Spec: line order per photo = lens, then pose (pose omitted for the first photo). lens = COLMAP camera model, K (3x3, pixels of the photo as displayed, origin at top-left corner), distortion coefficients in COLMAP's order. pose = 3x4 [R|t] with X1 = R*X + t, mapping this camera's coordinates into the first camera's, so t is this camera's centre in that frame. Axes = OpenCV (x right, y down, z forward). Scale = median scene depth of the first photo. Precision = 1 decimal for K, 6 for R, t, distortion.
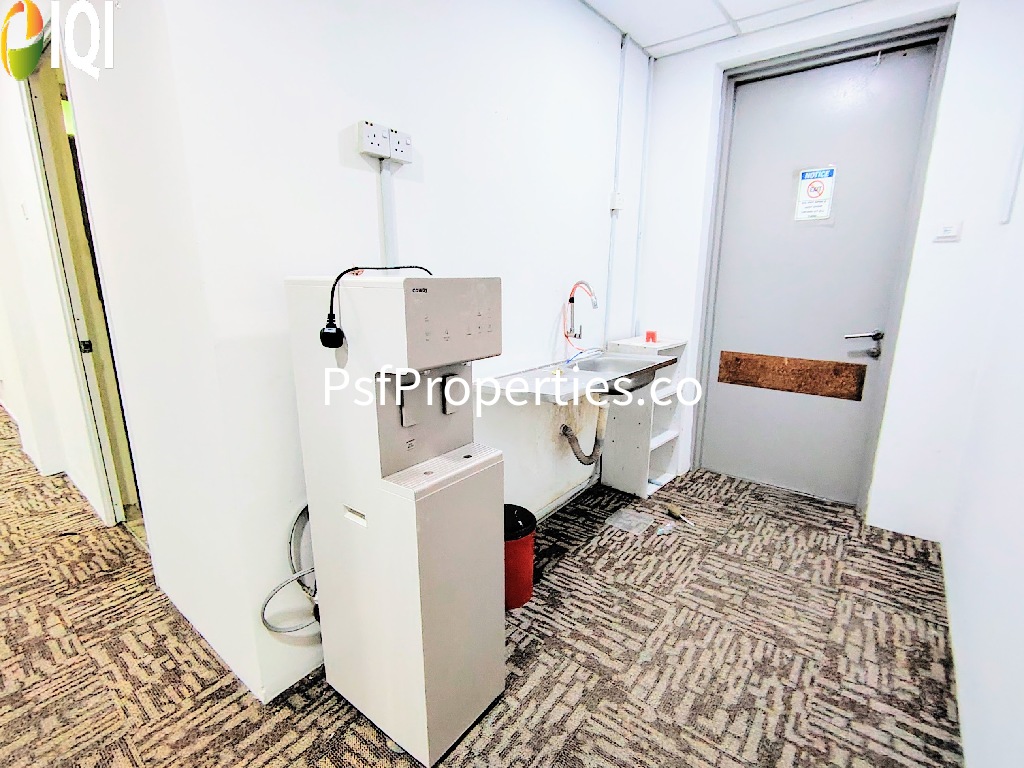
lens RADIAL K [[487.1, 0, 515.3], [0, 487.1, 385.4], [0, 0, 1]] dist [0.004722, -0.003077]
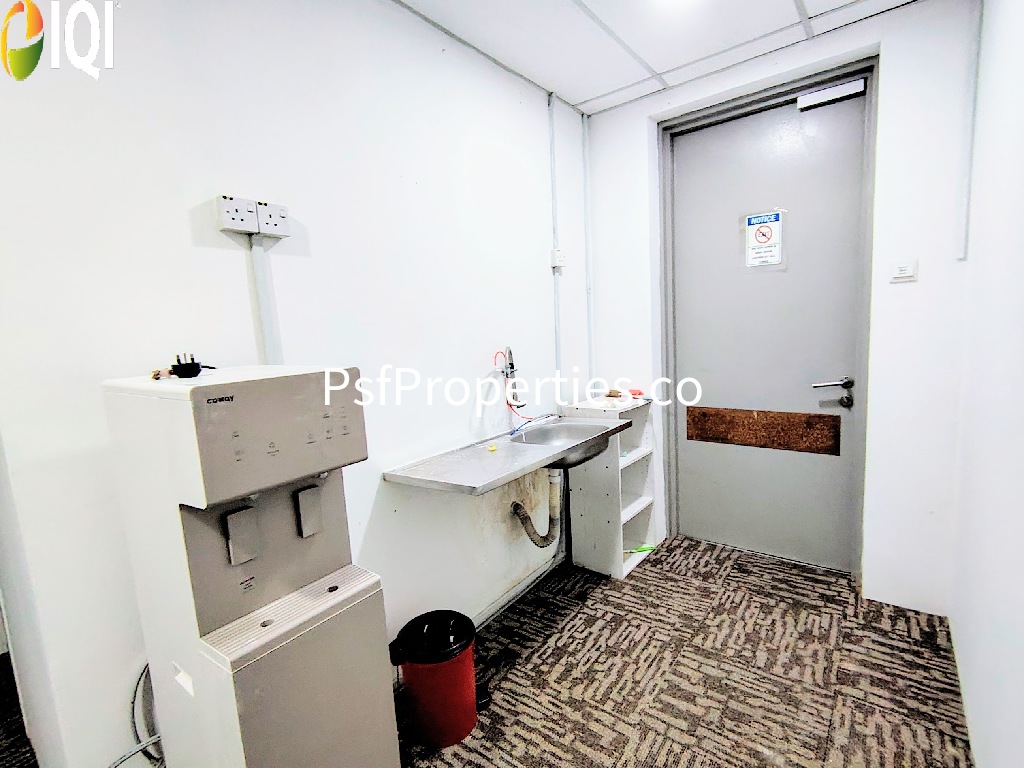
lens RADIAL K [[487.1, 0, 513.6], [0, 487.1, 385.0], [0, 0, 1]] dist [0.004722, -0.003077]
pose [[0.998156, -0.060360, 0.006386, 0.115615], [0.060697, 0.992935, -0.101964, -0.046713], [-0.000186, 0.102164, 0.994768, 0.091824]]
